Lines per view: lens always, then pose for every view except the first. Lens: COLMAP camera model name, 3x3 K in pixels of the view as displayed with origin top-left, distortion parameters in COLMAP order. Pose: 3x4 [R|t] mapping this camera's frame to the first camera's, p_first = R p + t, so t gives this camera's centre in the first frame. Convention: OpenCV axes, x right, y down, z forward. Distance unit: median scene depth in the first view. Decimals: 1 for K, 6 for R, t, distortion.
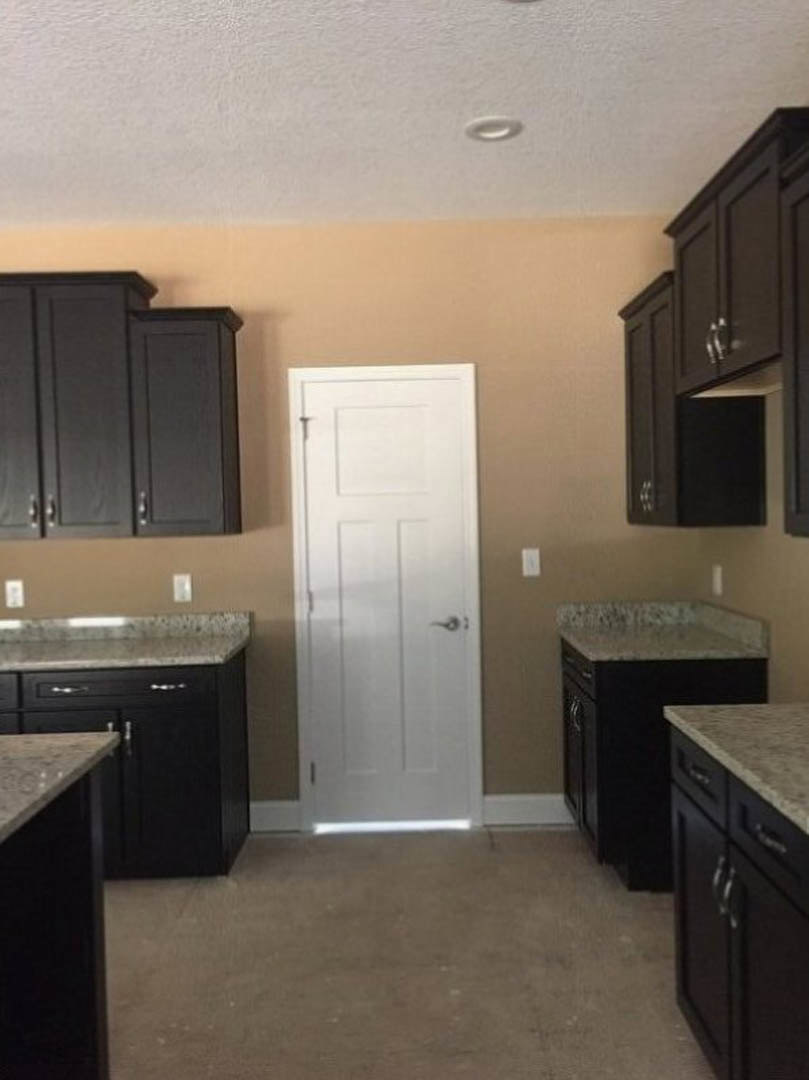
lens RADIAL K [[962.8, 0, 426.6], [0, 962.8, 542.0], [0, 0, 1]] dist [0.044825, -0.015395]
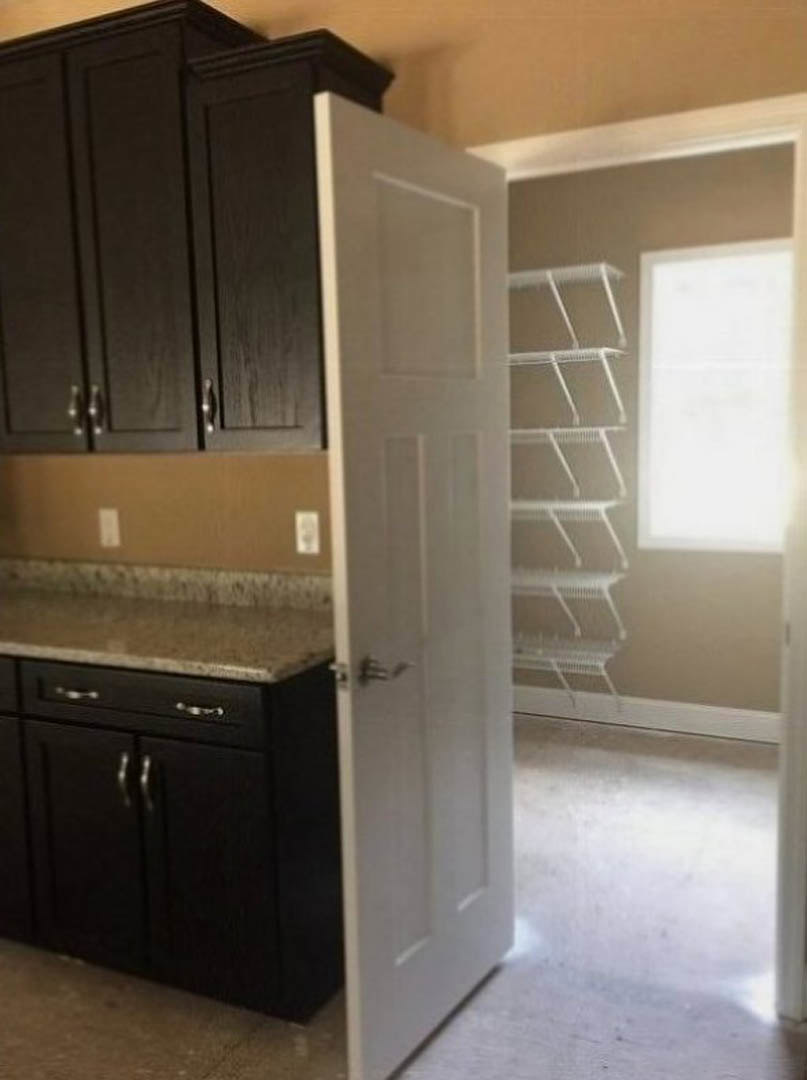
lens RADIAL K [[1031.3, 0, 392.1], [0, 1031.3, 549.3], [0, 0, 1]] dist [0.026504, -0.002067]
pose [[0.884742, 0.060760, -0.462104, 0.107879], [-0.008862, 0.993480, 0.113660, -0.018513], [0.465997, -0.096465, 0.879512, 0.435695]]
